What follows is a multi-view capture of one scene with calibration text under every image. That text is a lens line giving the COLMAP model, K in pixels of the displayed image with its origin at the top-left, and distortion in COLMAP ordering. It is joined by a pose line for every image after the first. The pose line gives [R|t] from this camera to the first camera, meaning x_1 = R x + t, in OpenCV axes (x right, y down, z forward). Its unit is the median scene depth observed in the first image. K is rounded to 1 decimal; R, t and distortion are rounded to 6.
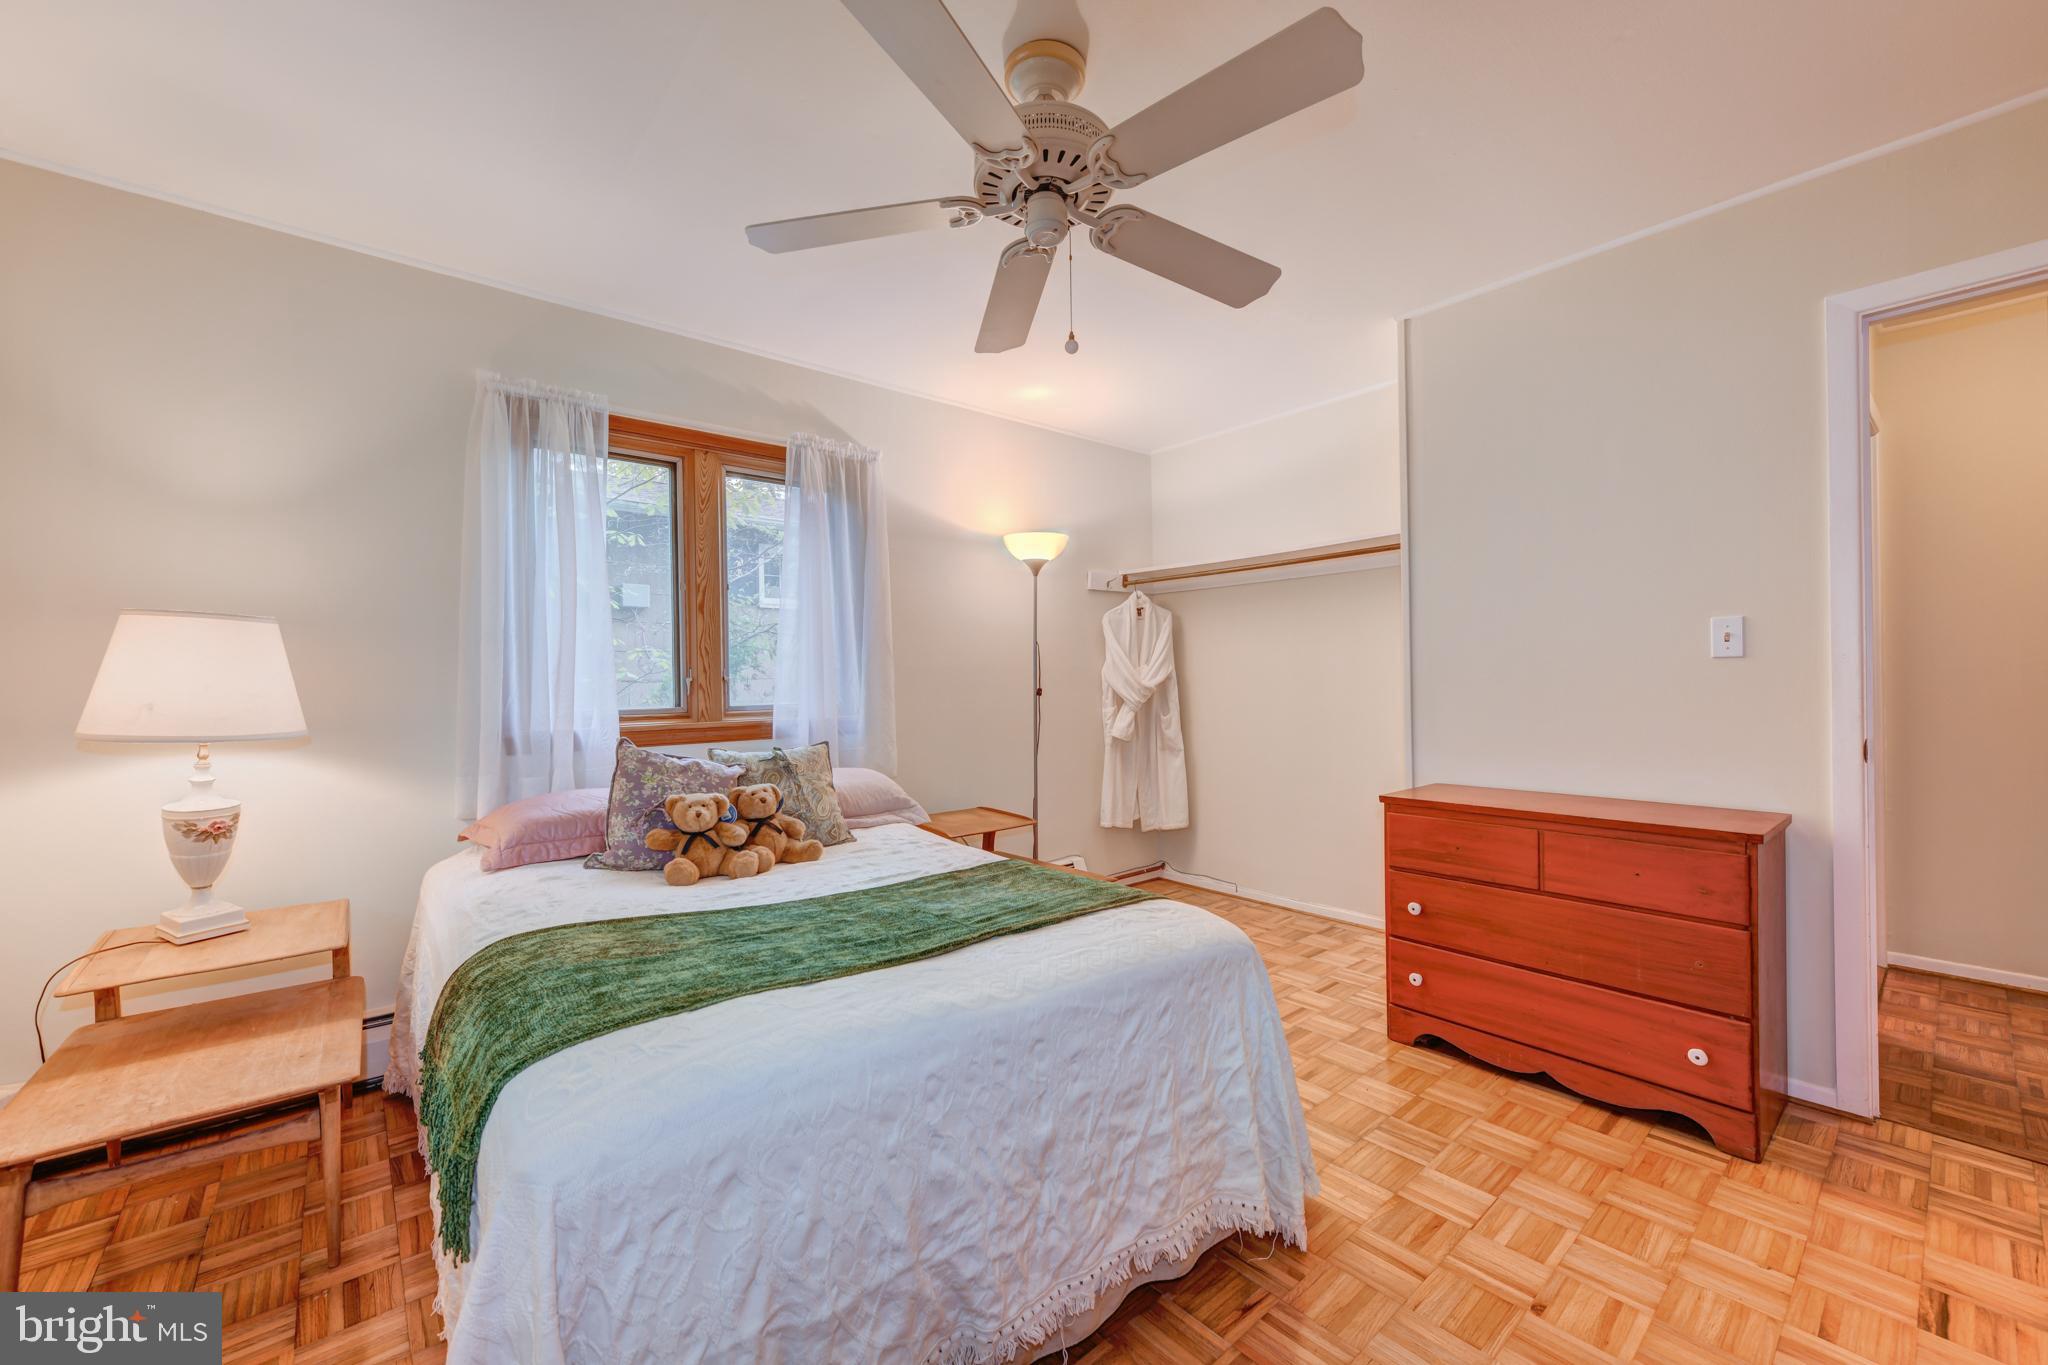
lens RADIAL K [[812.6, 0, 1017.5], [0, 812.6, 682.9], [0, 0, 1]] dist [0.010424, -0.000029]
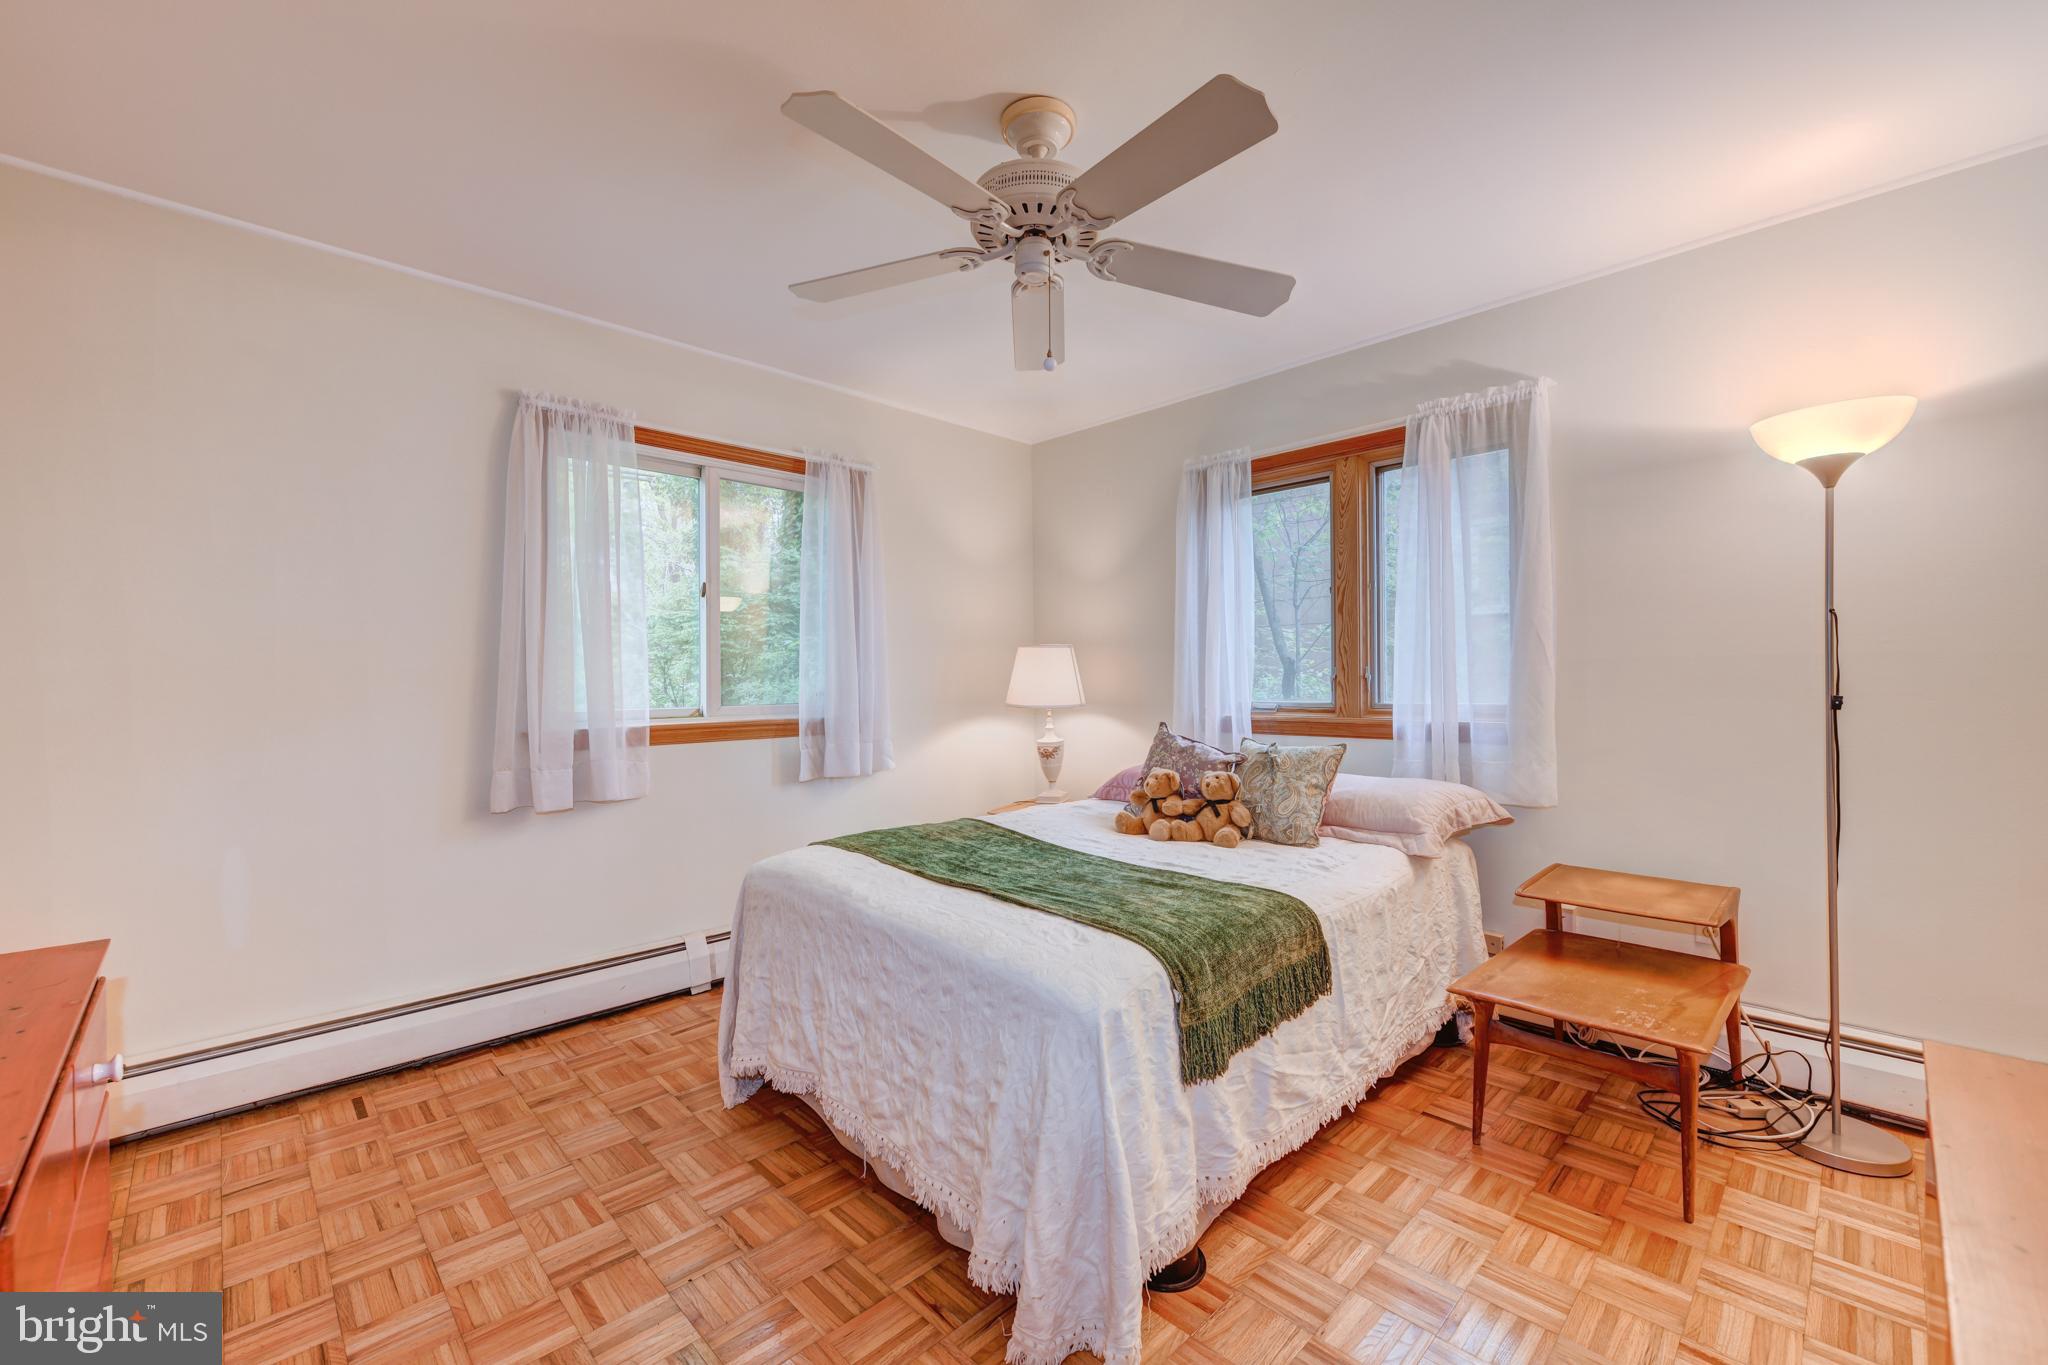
lens RADIAL K [[831.8, 0, 1018.4], [0, 831.8, 676.6], [0, 0, 1]] dist [-0.001784, -0.001809]
pose [[0.057898, 0.006093, -0.998304, 0.715745], [0.001051, 0.999980, 0.006164, -0.013095], [0.998322, -0.001406, 0.057891, 0.571177]]
